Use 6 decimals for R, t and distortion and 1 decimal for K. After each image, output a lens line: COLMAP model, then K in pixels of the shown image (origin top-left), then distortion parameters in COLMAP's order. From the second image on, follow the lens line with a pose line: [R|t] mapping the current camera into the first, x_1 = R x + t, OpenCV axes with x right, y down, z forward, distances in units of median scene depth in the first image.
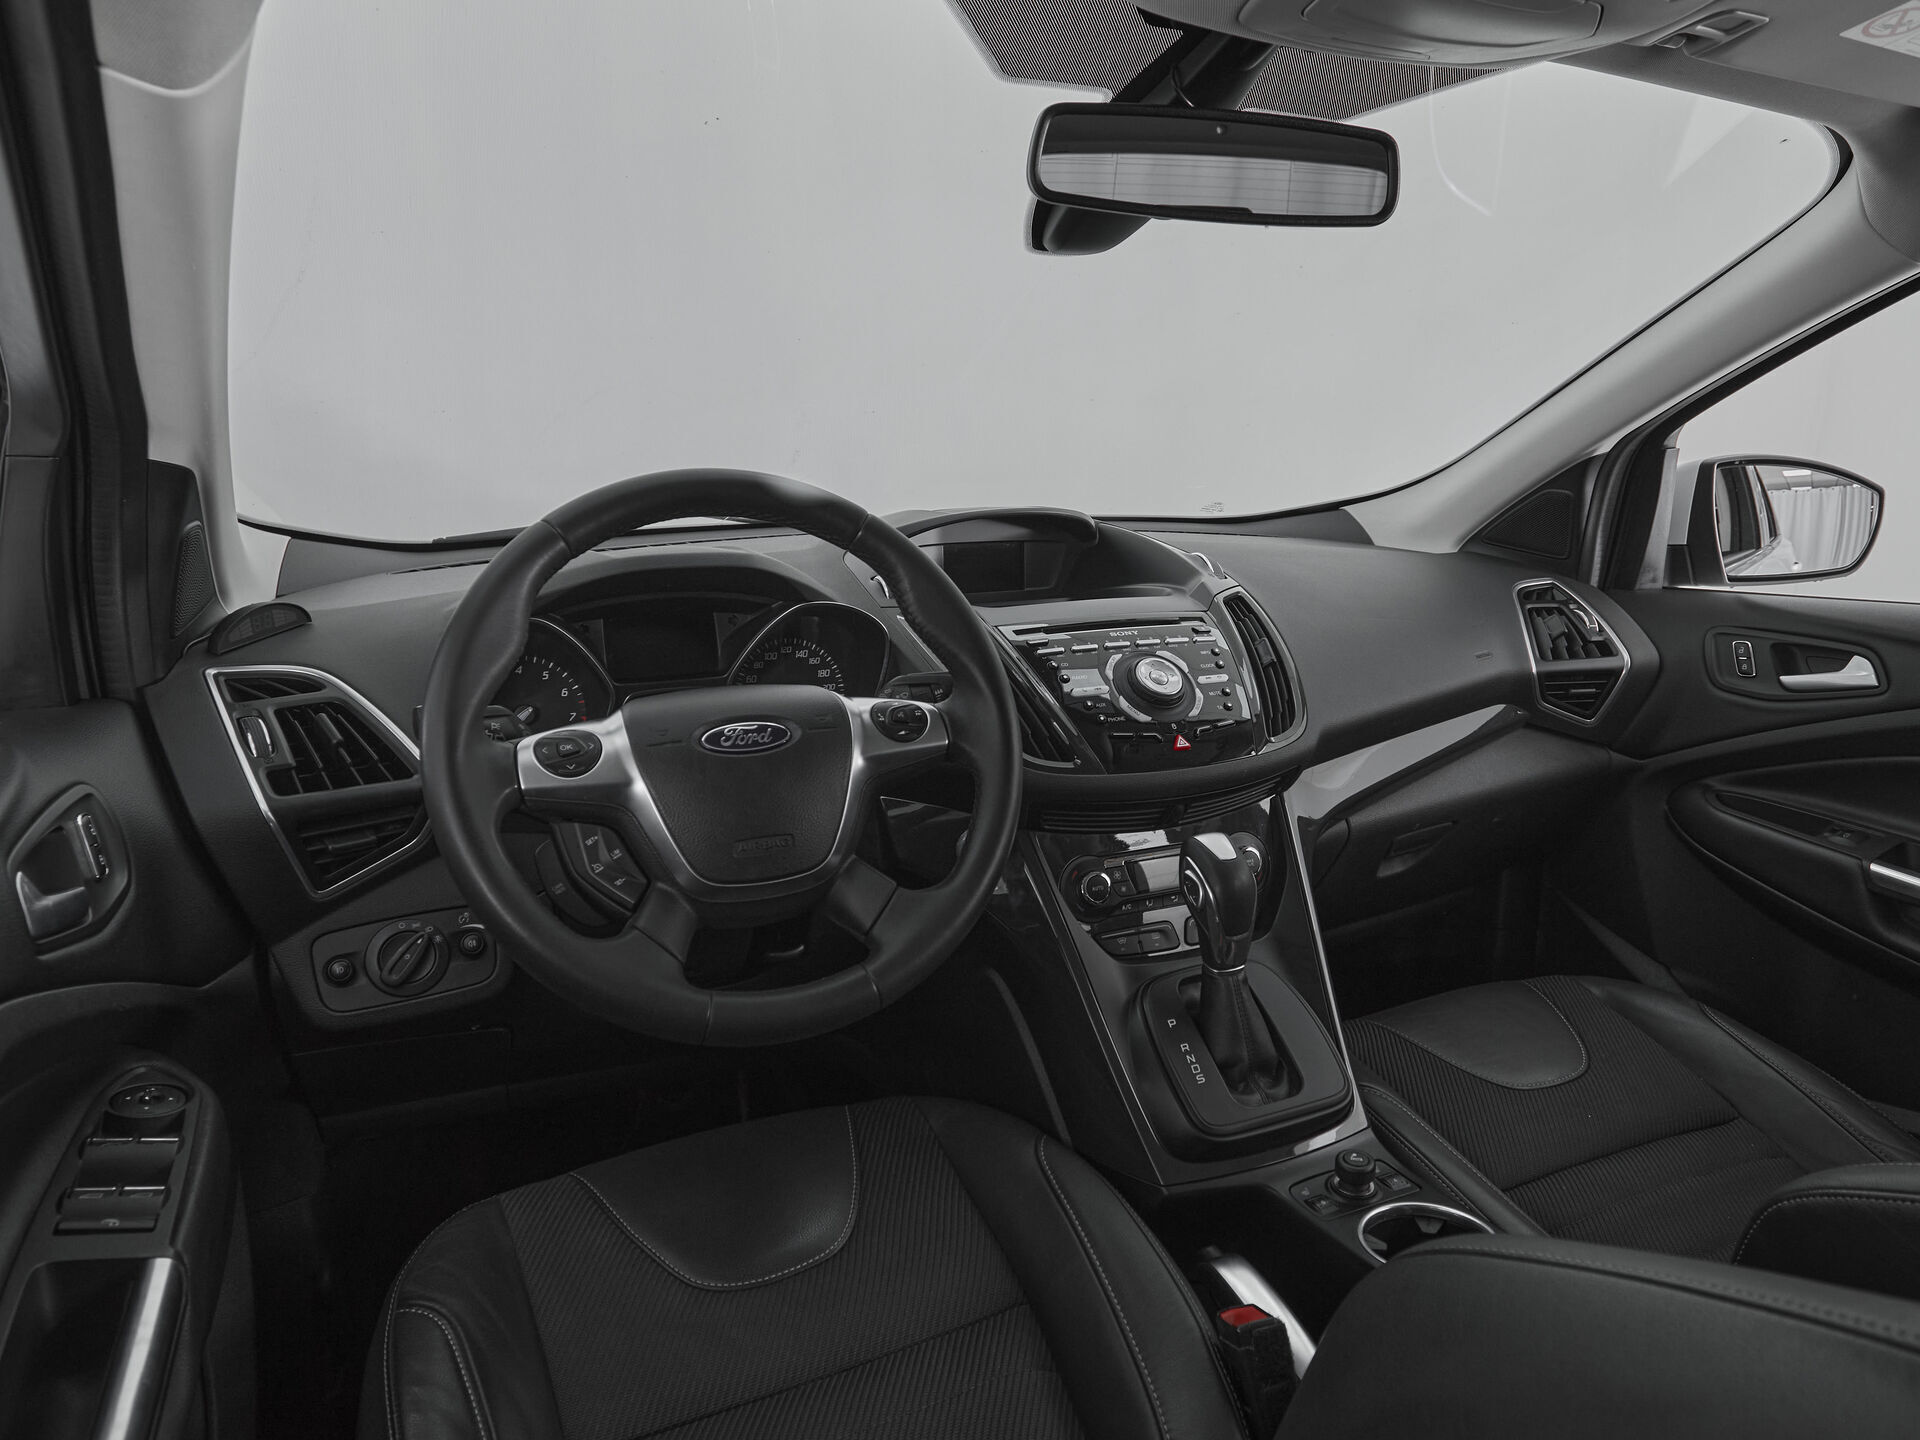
lens RADIAL K [[1240.3, 0, 978.5], [0, 1240.3, 680.4], [0, 0, 1]] dist [-0.000102, -0.000644]
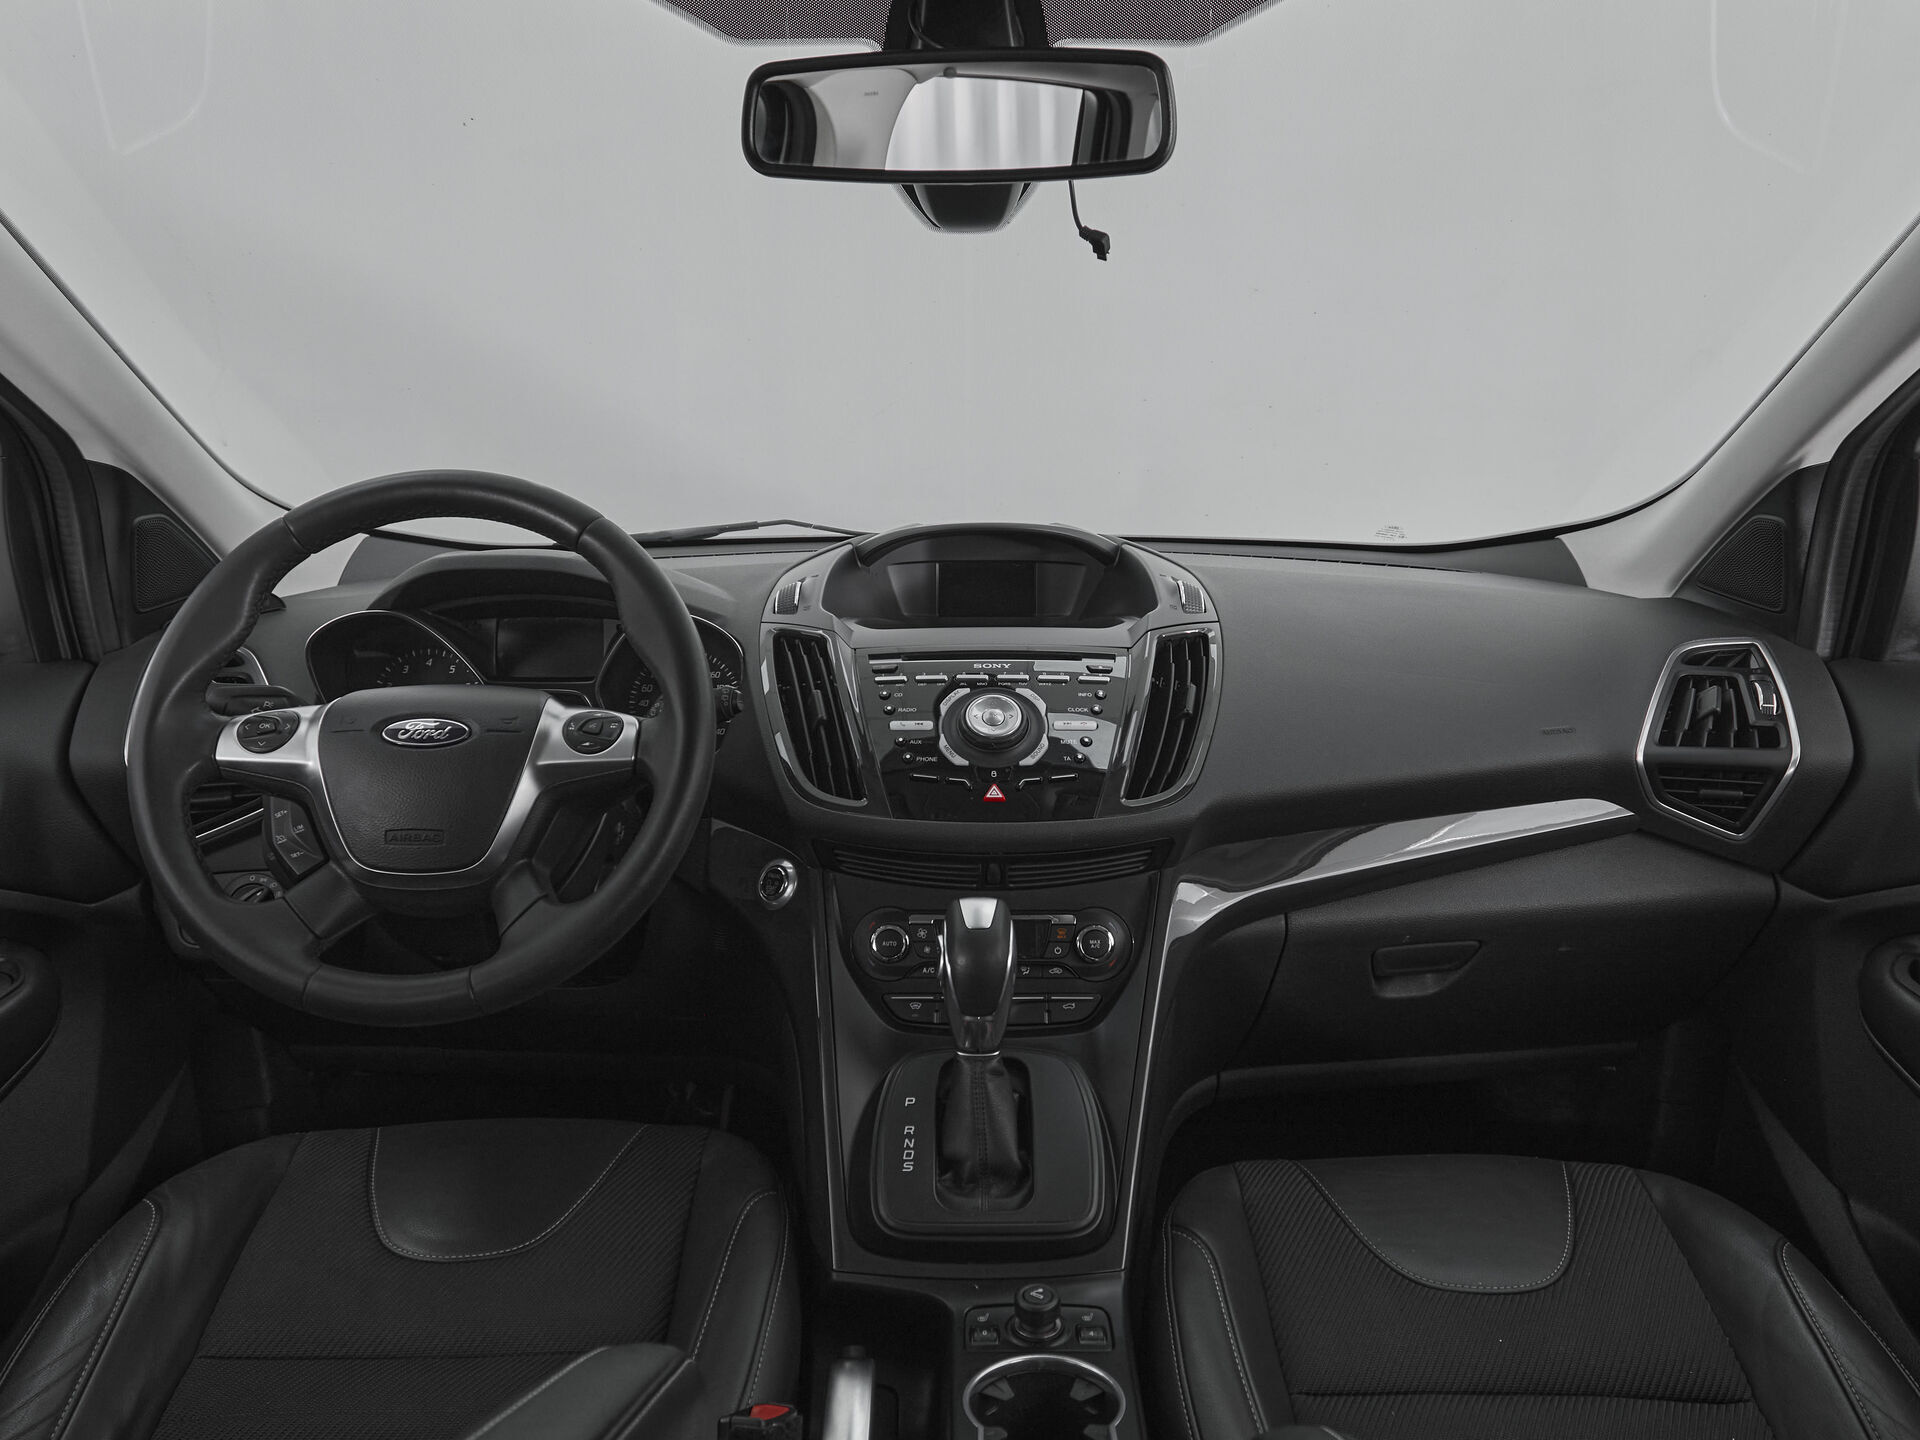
lens RADIAL K [[1343.5, 0, 952.5], [0, 1343.5, 769.6], [0, 0, 1]] dist [-0.001405, -0.005618]
pose [[0.908300, 0.094868, -0.407419, 0.605292], [-0.080013, 0.995363, 0.053388, -0.016609], [0.410595, -0.015894, 0.911679, 0.148584]]
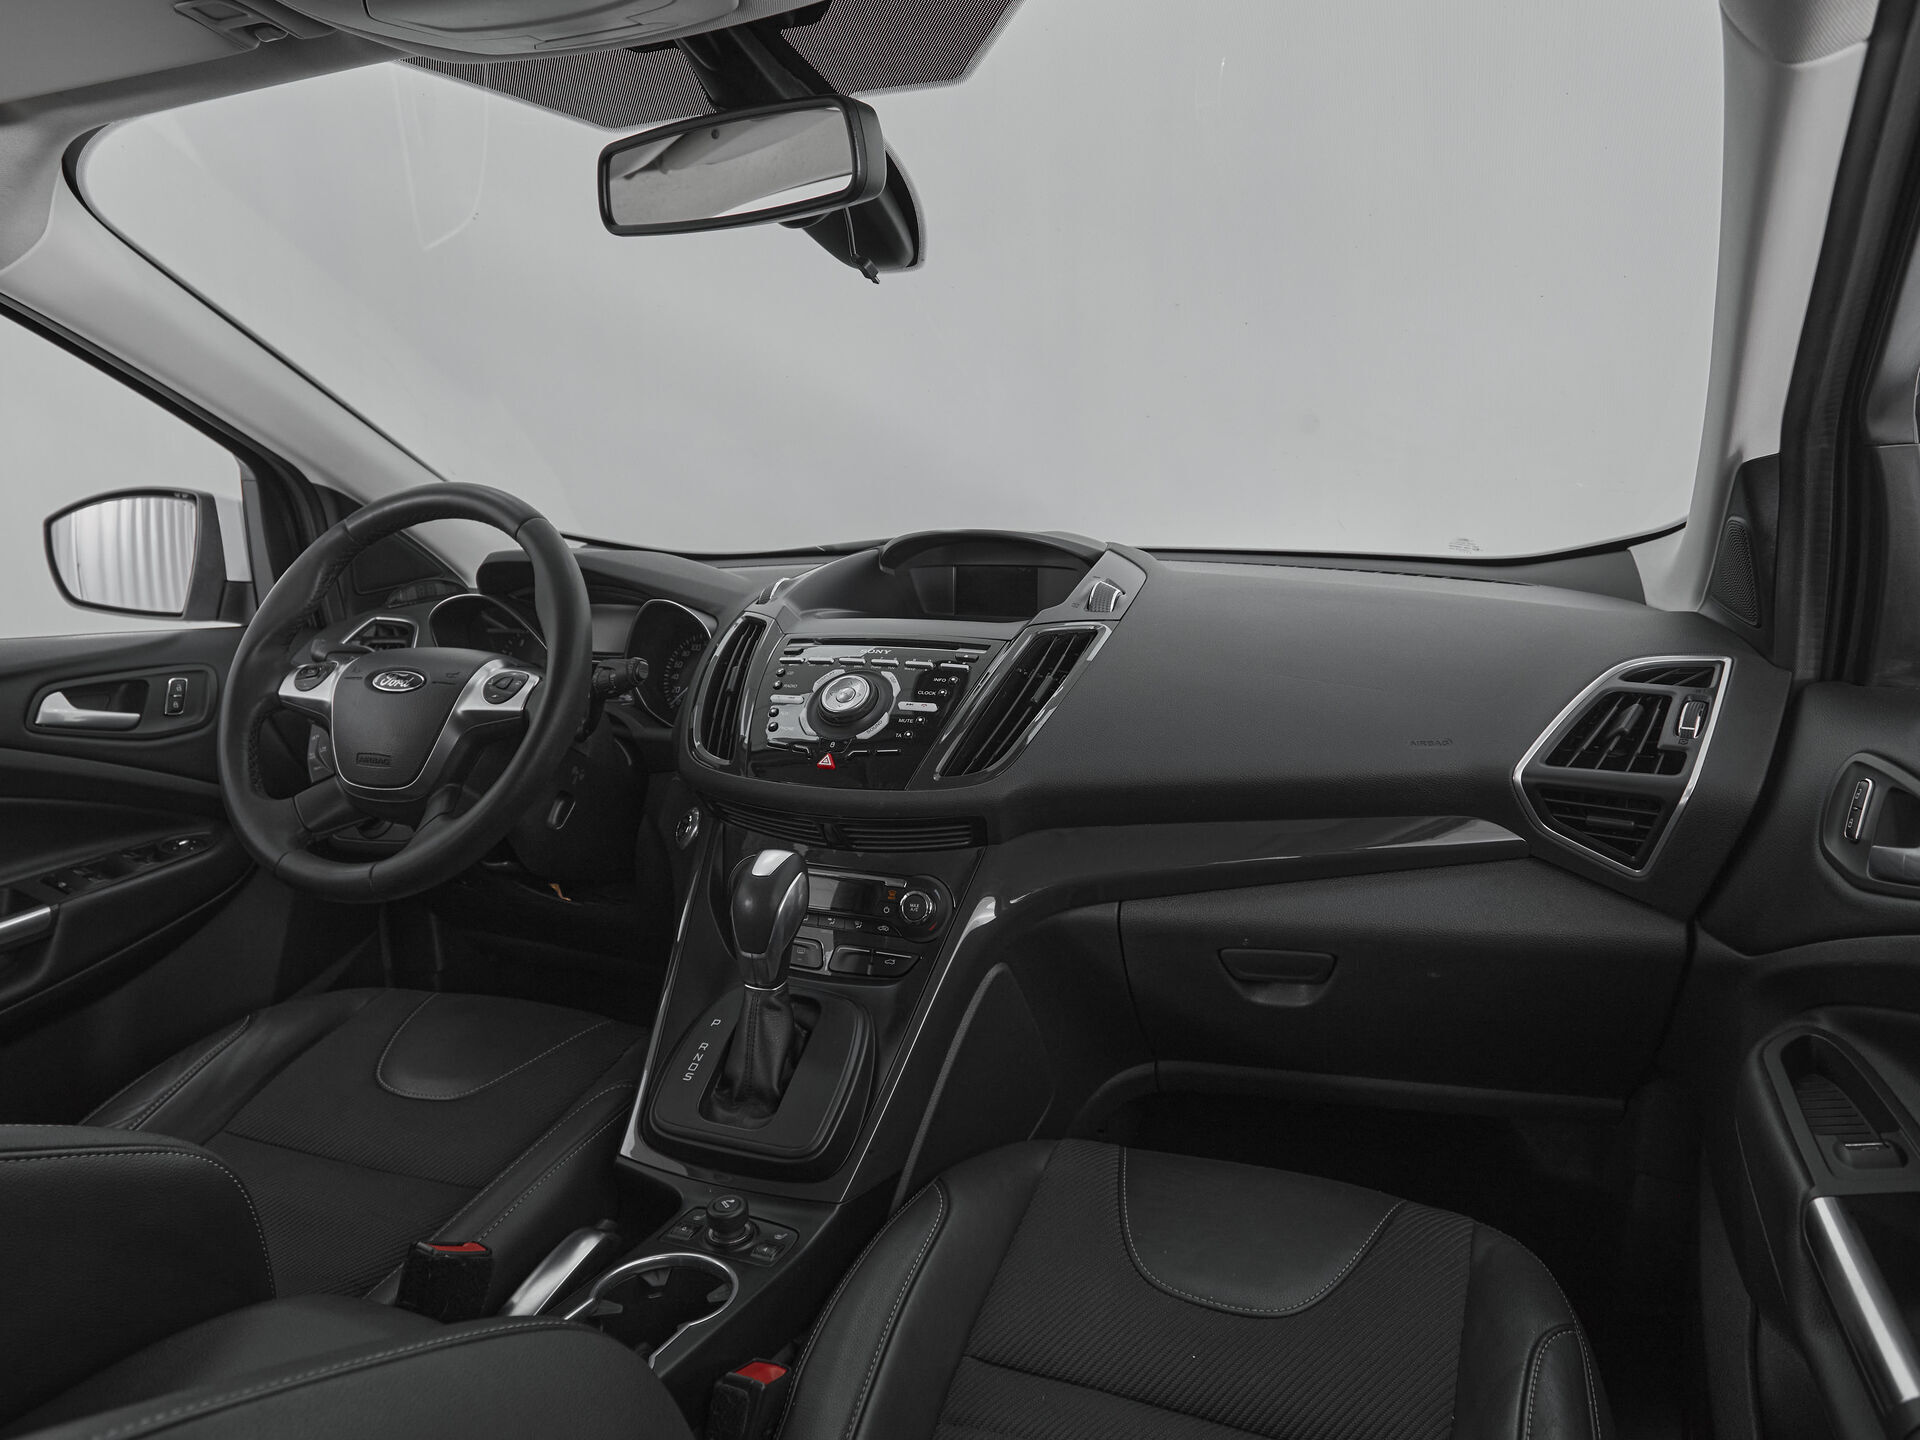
lens RADIAL K [[1203.4, 0, 960.0], [0, 1203.4, 720.0], [0, 0, 1]] dist [0.001015, 0.000079]
pose [[0.693470, 0.122416, -0.710010, 1.056854], [-0.127304, 0.990774, 0.046486, -0.046047], [0.709150, 0.058151, 0.702656, 0.471384]]
